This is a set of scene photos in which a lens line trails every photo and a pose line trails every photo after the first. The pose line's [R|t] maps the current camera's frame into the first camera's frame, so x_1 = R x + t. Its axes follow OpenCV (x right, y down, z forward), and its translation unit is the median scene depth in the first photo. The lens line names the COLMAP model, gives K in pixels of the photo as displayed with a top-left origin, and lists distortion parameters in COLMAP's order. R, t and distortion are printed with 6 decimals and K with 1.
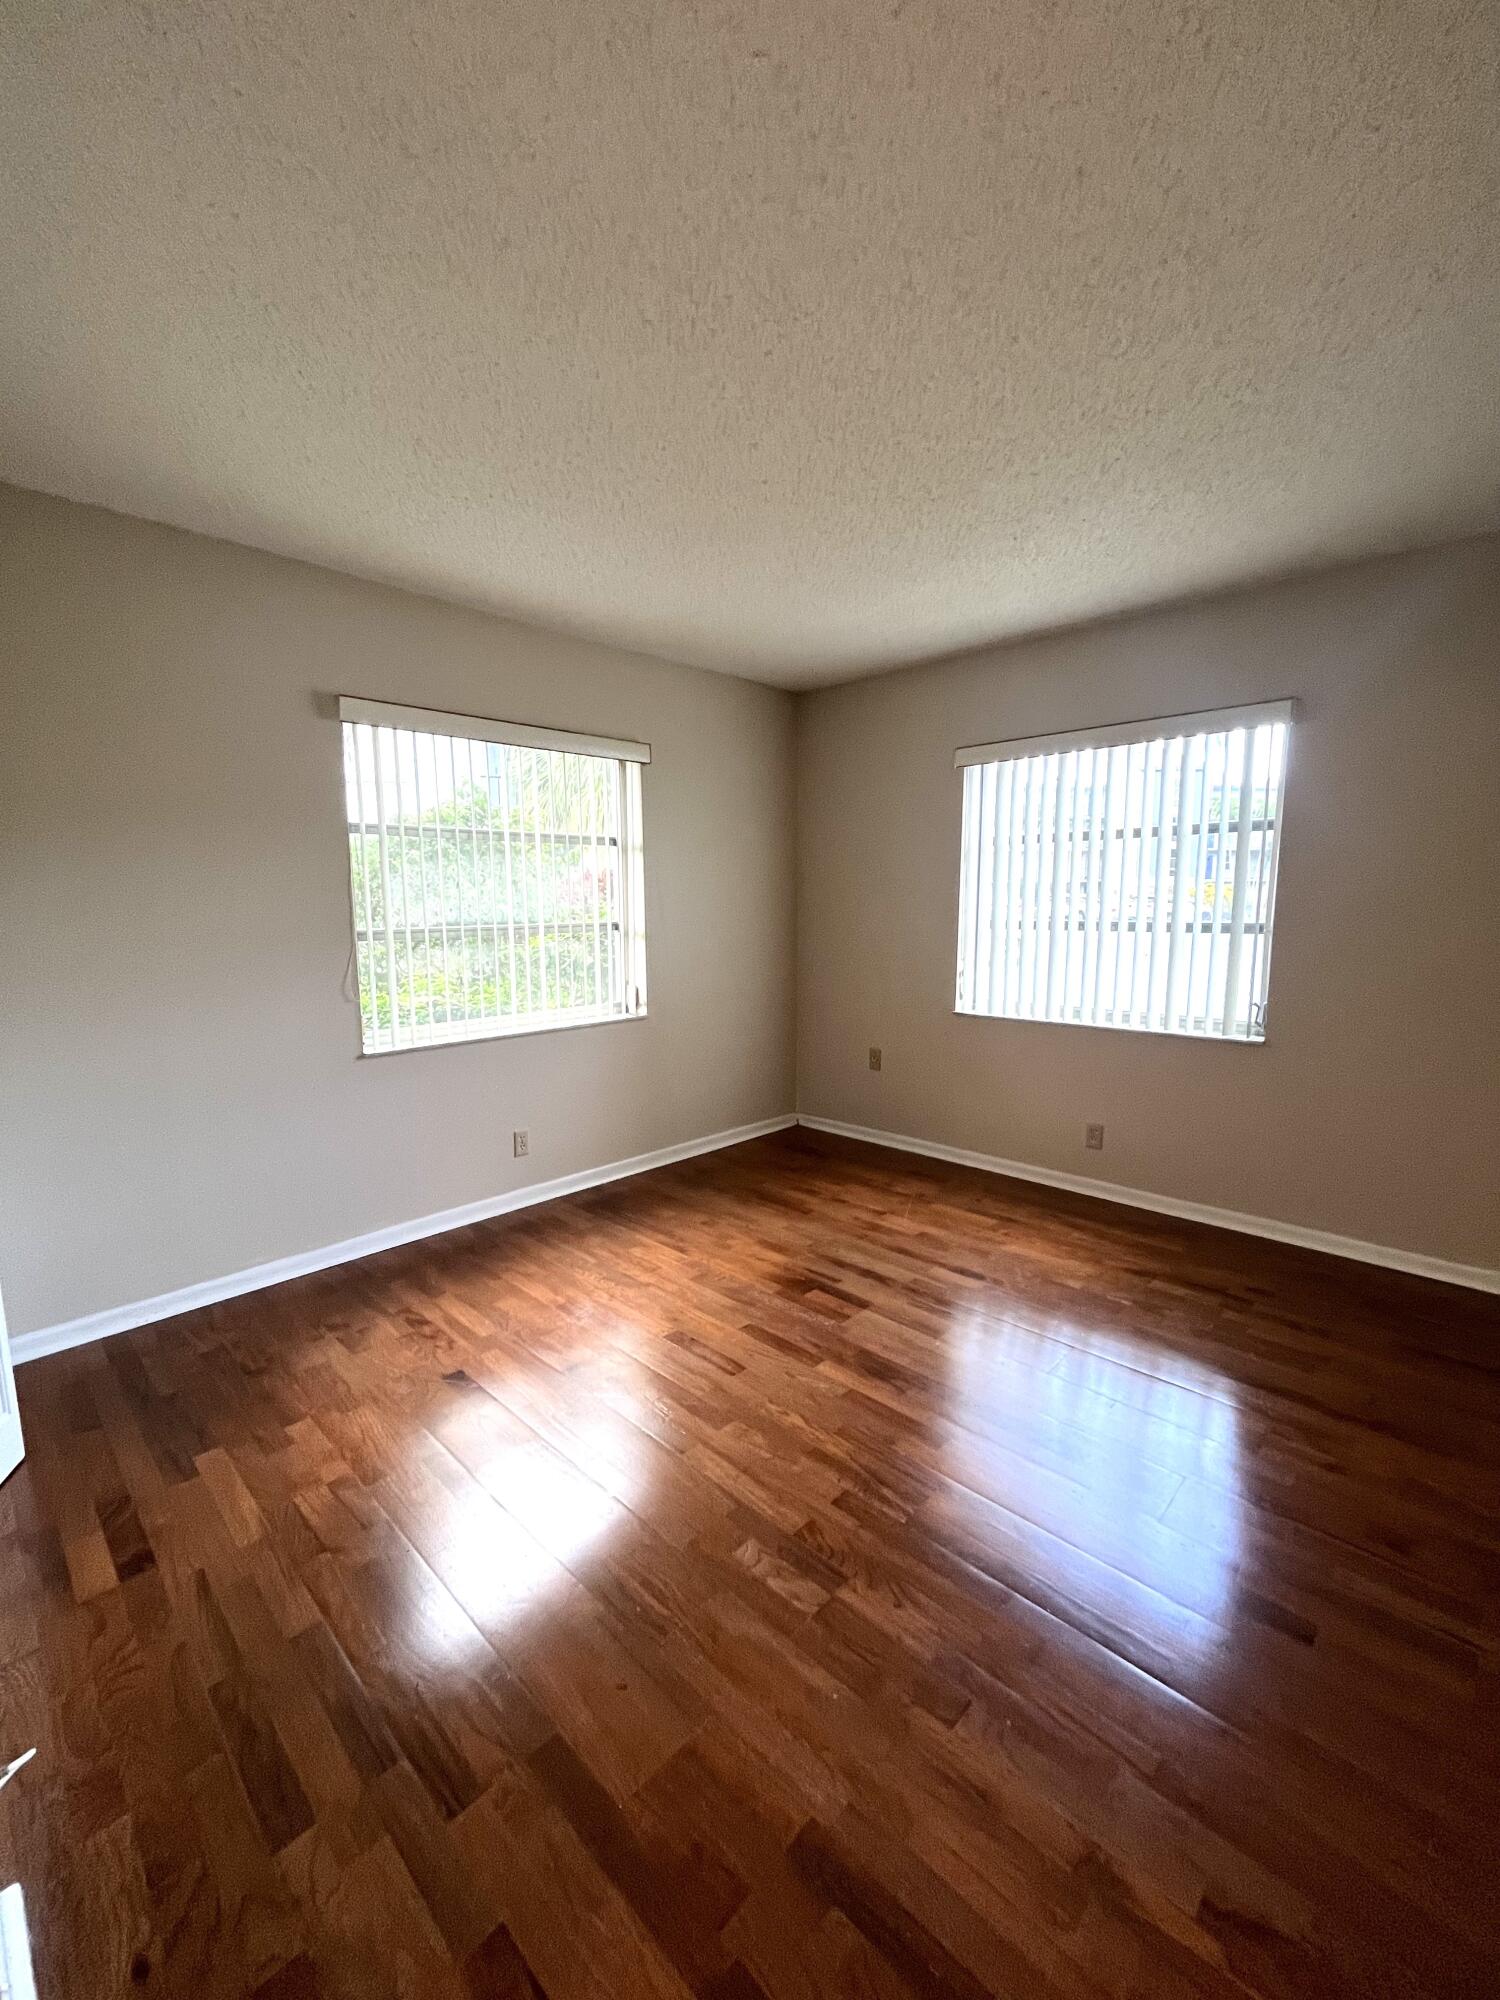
lens RADIAL K [[815.6, 0, 752.0], [0, 815.6, 1008.7], [0, 0, 1]] dist [-0.000606, -0.000813]
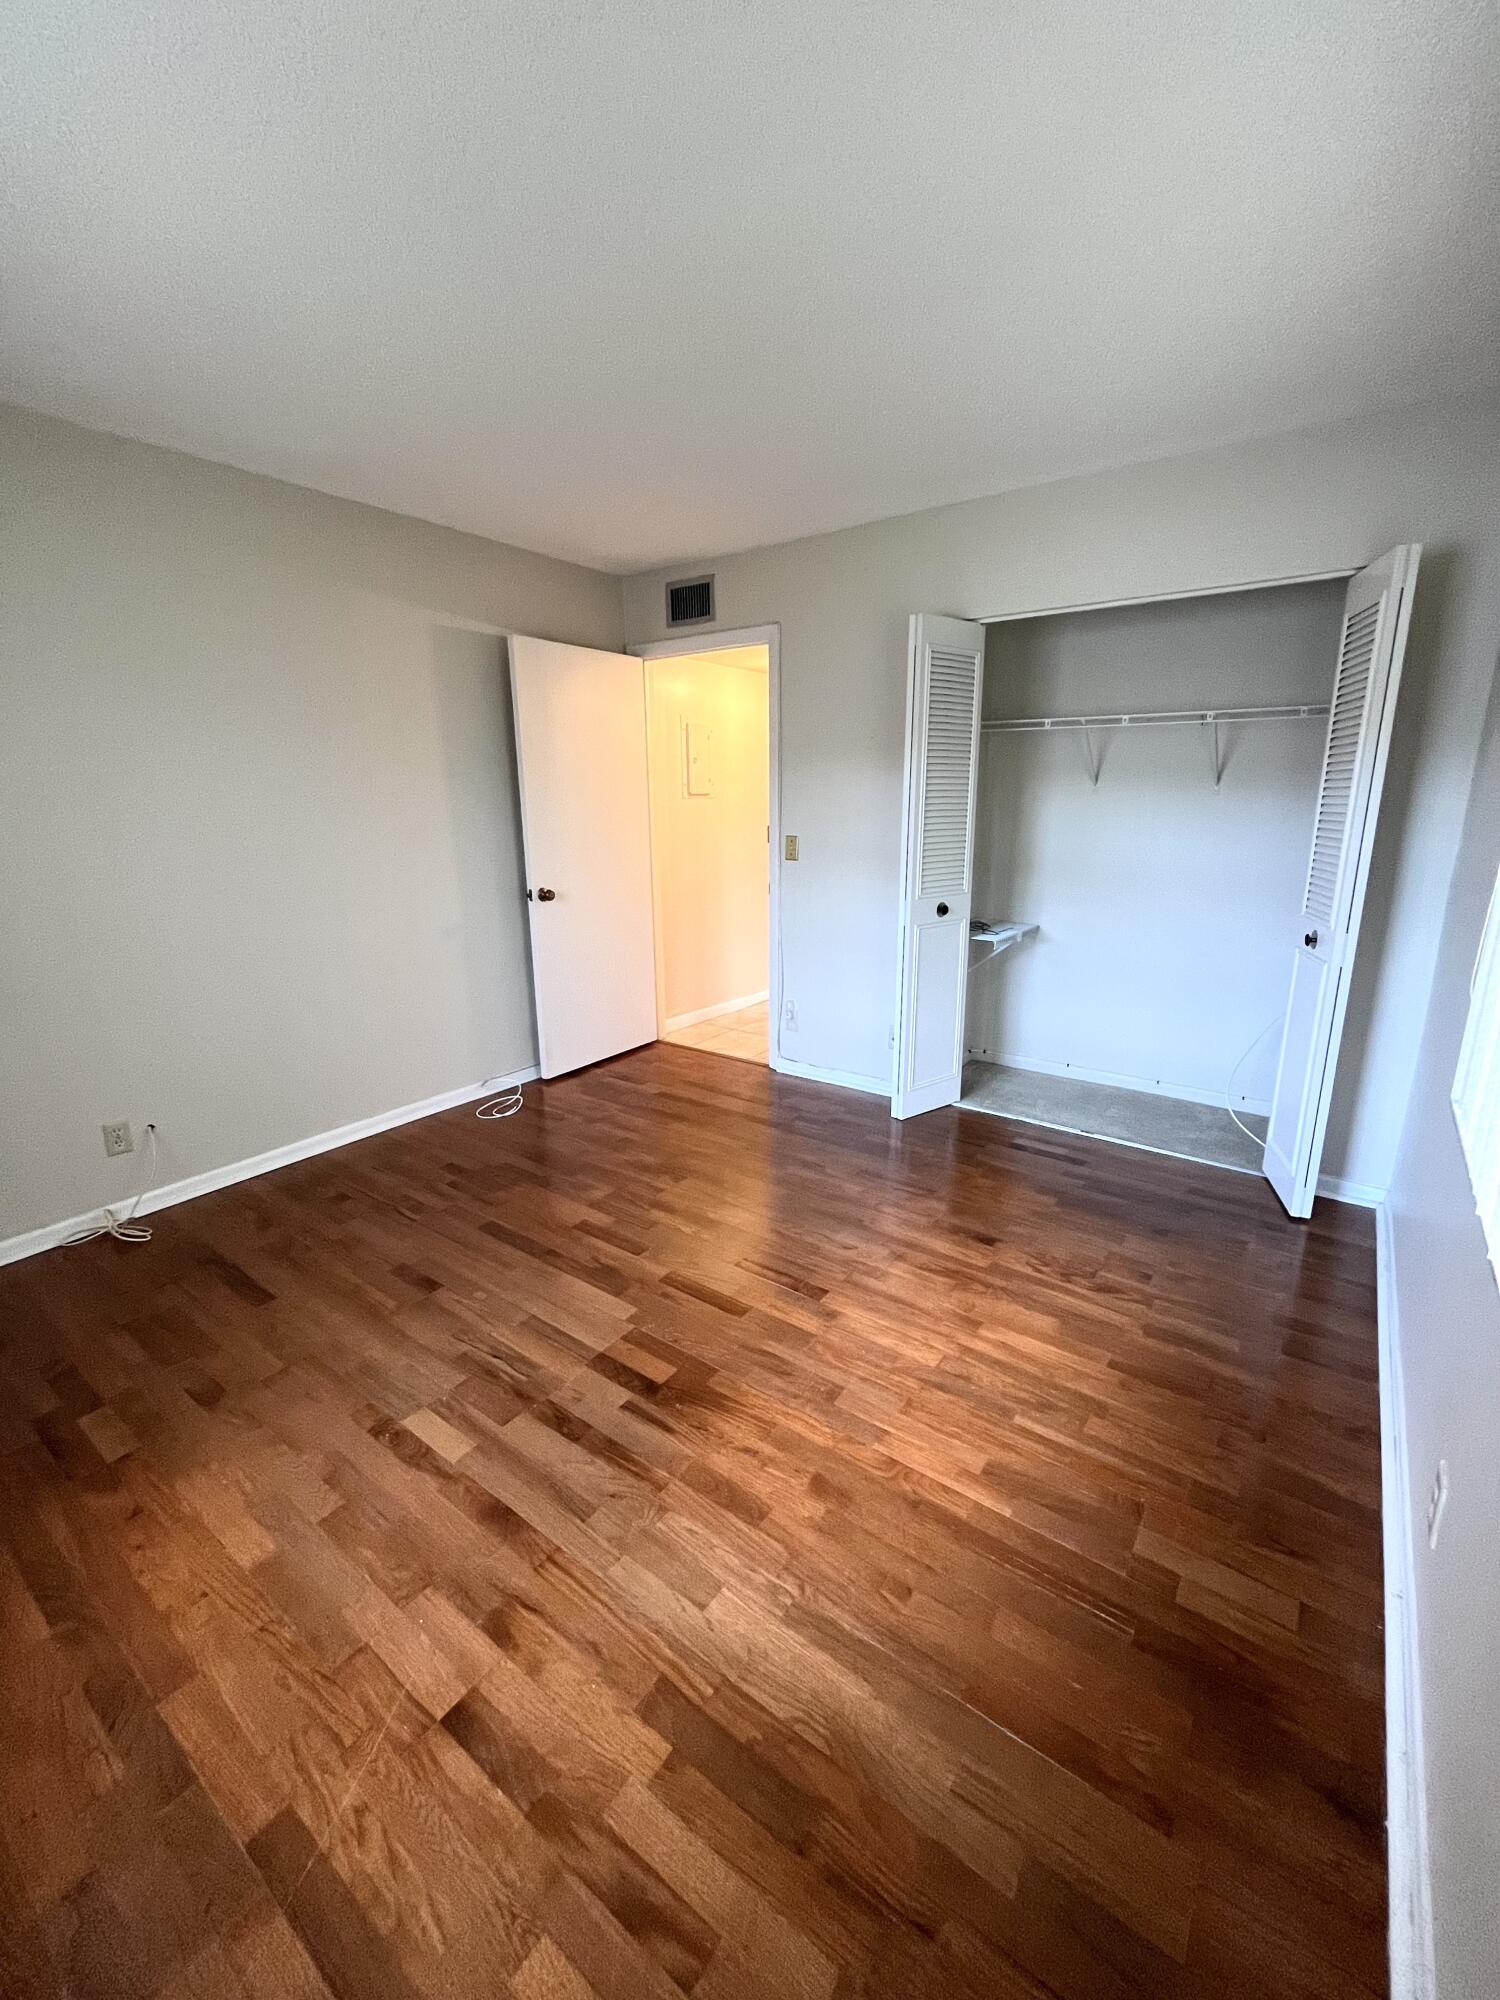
lens RADIAL K [[815.6, 0, 752.0], [0, 815.6, 1008.7], [0, 0, 1]] dist [-0.000606, -0.000813]
pose [[-0.990666, 0.047905, -0.127618, 0.072633], [-0.002952, 0.928454, 0.371437, -0.215528], [0.136281, 0.368346, -0.919646, 1.505890]]
